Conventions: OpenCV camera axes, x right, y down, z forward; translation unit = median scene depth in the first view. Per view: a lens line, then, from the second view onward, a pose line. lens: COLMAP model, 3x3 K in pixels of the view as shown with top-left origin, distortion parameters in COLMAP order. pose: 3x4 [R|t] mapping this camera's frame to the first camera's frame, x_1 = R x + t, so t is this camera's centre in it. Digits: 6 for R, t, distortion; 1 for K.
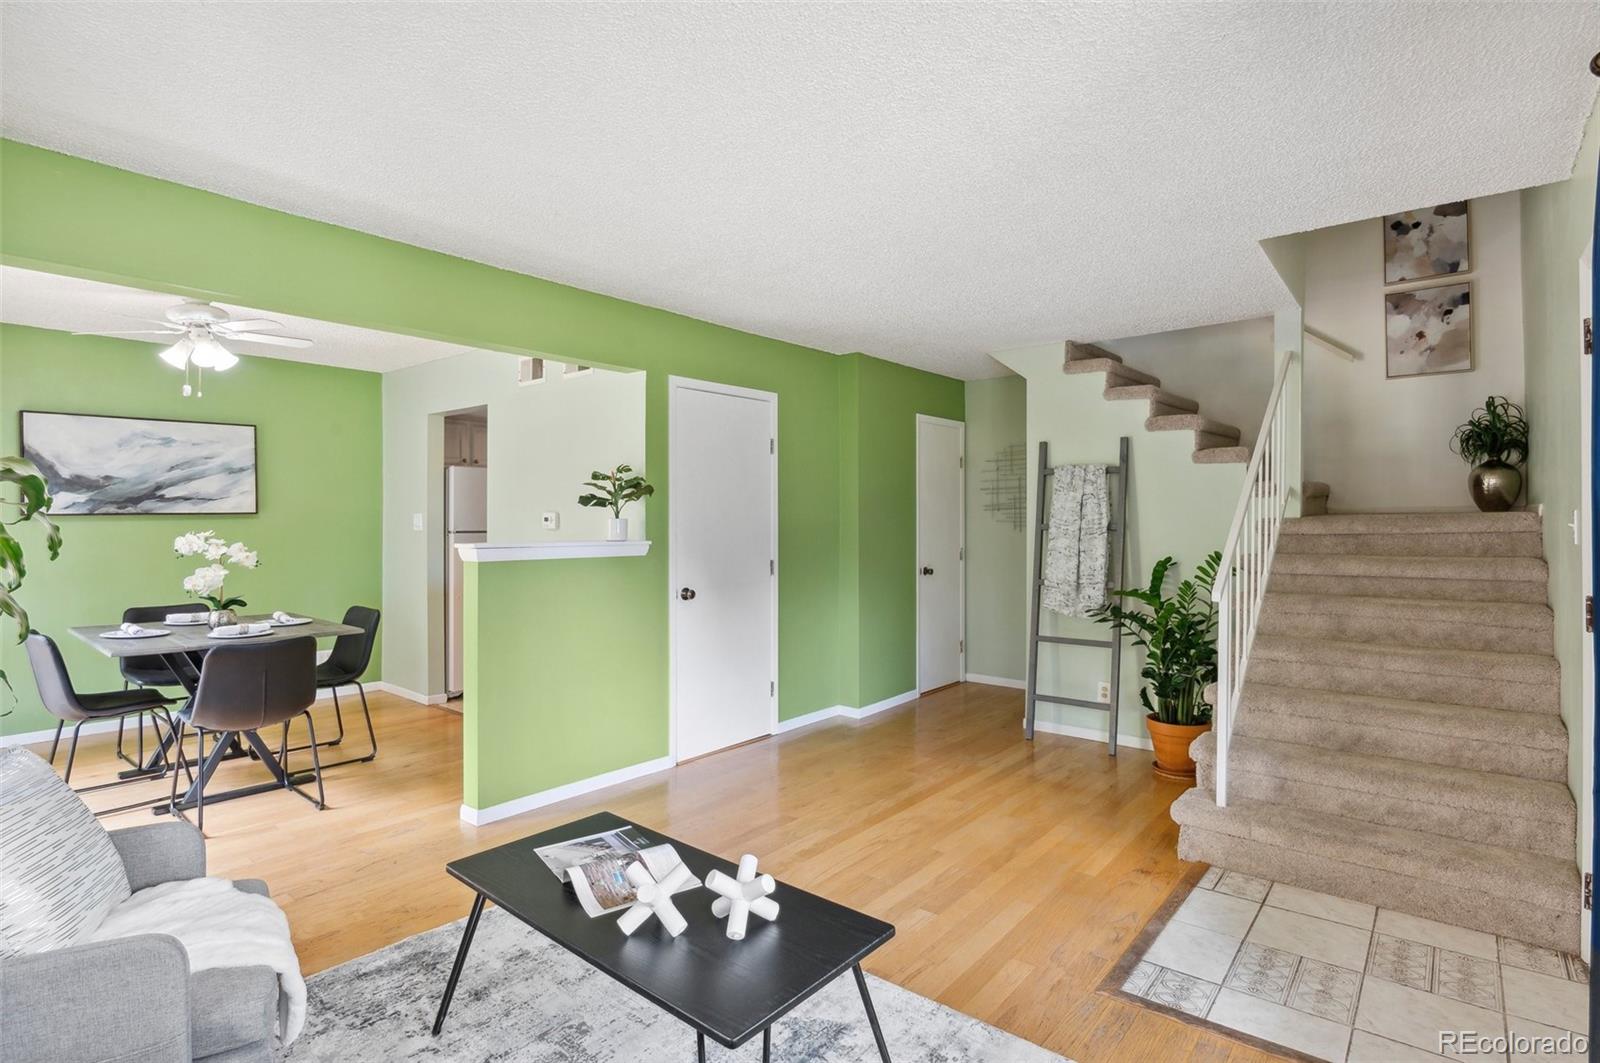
lens RADIAL K [[813.5, 0, 800.0], [0, 813.5, 531.5], [0, 0, 1]] dist [-0.024954, 0.000150]
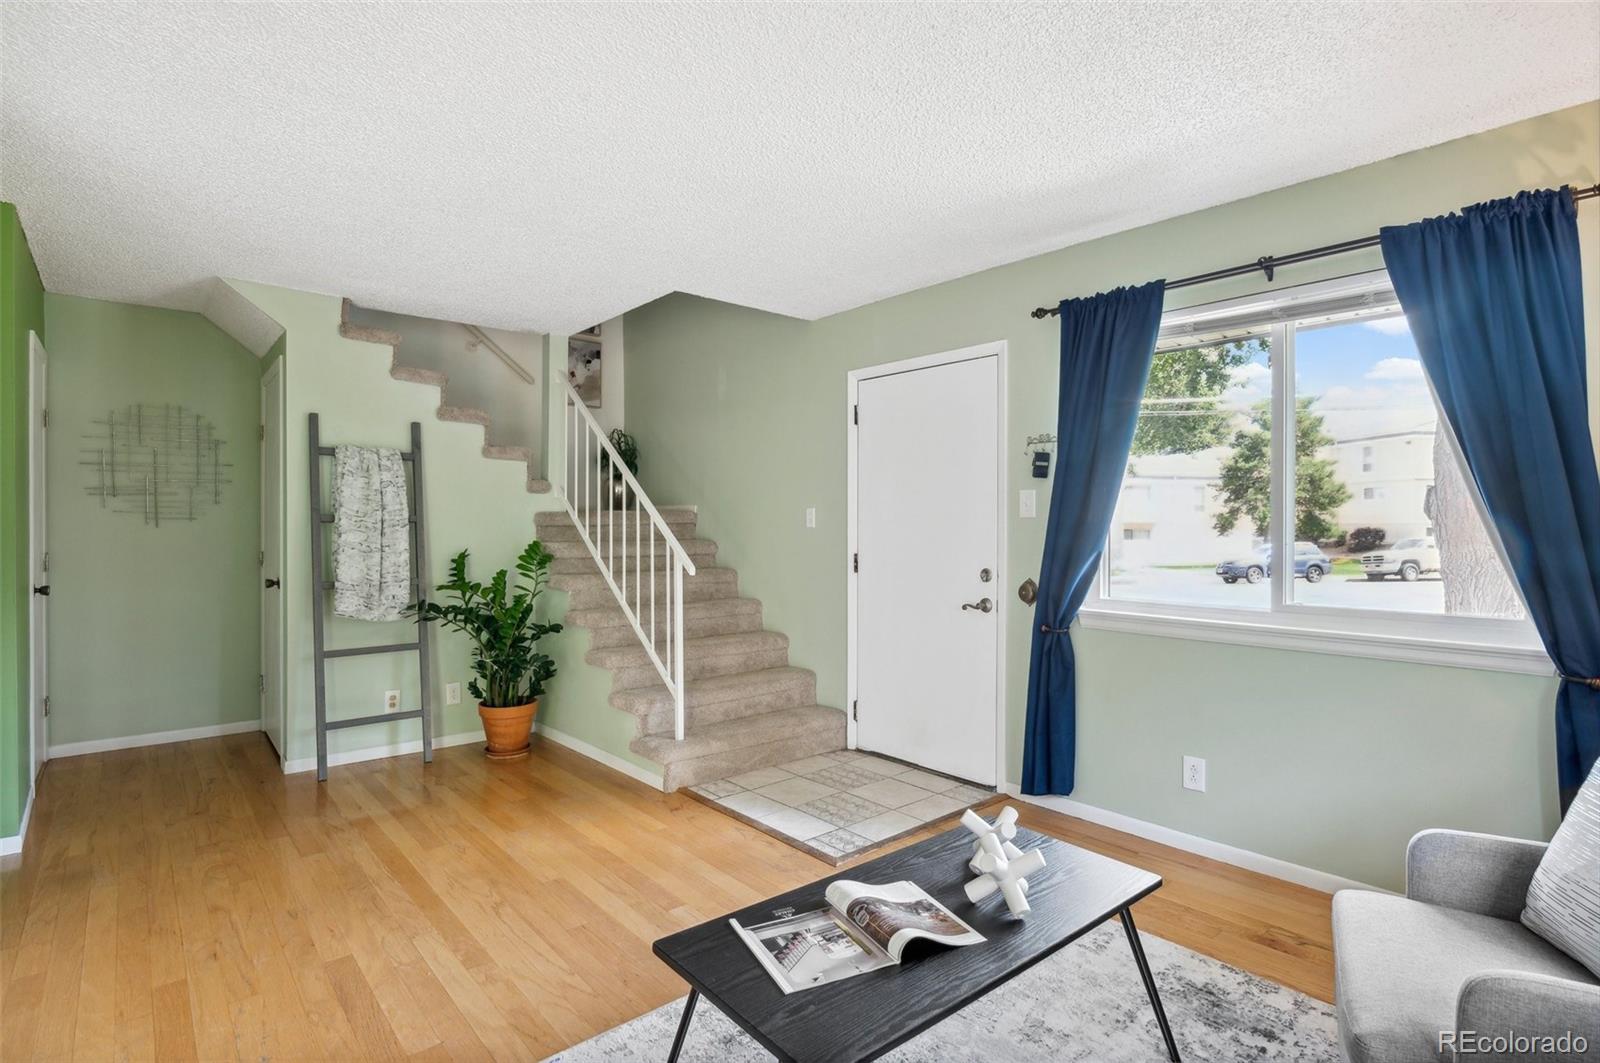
lens RADIAL K [[813.5, 0, 800.0], [0, 813.5, 531.5], [0, 0, 1]] dist [-0.024954, 0.000150]
pose [[0.131696, -0.007307, 0.991263, -0.510119], [0.007932, 0.999949, 0.006317, 0.007516], [-0.991258, 0.007031, 0.131747, 0.470054]]
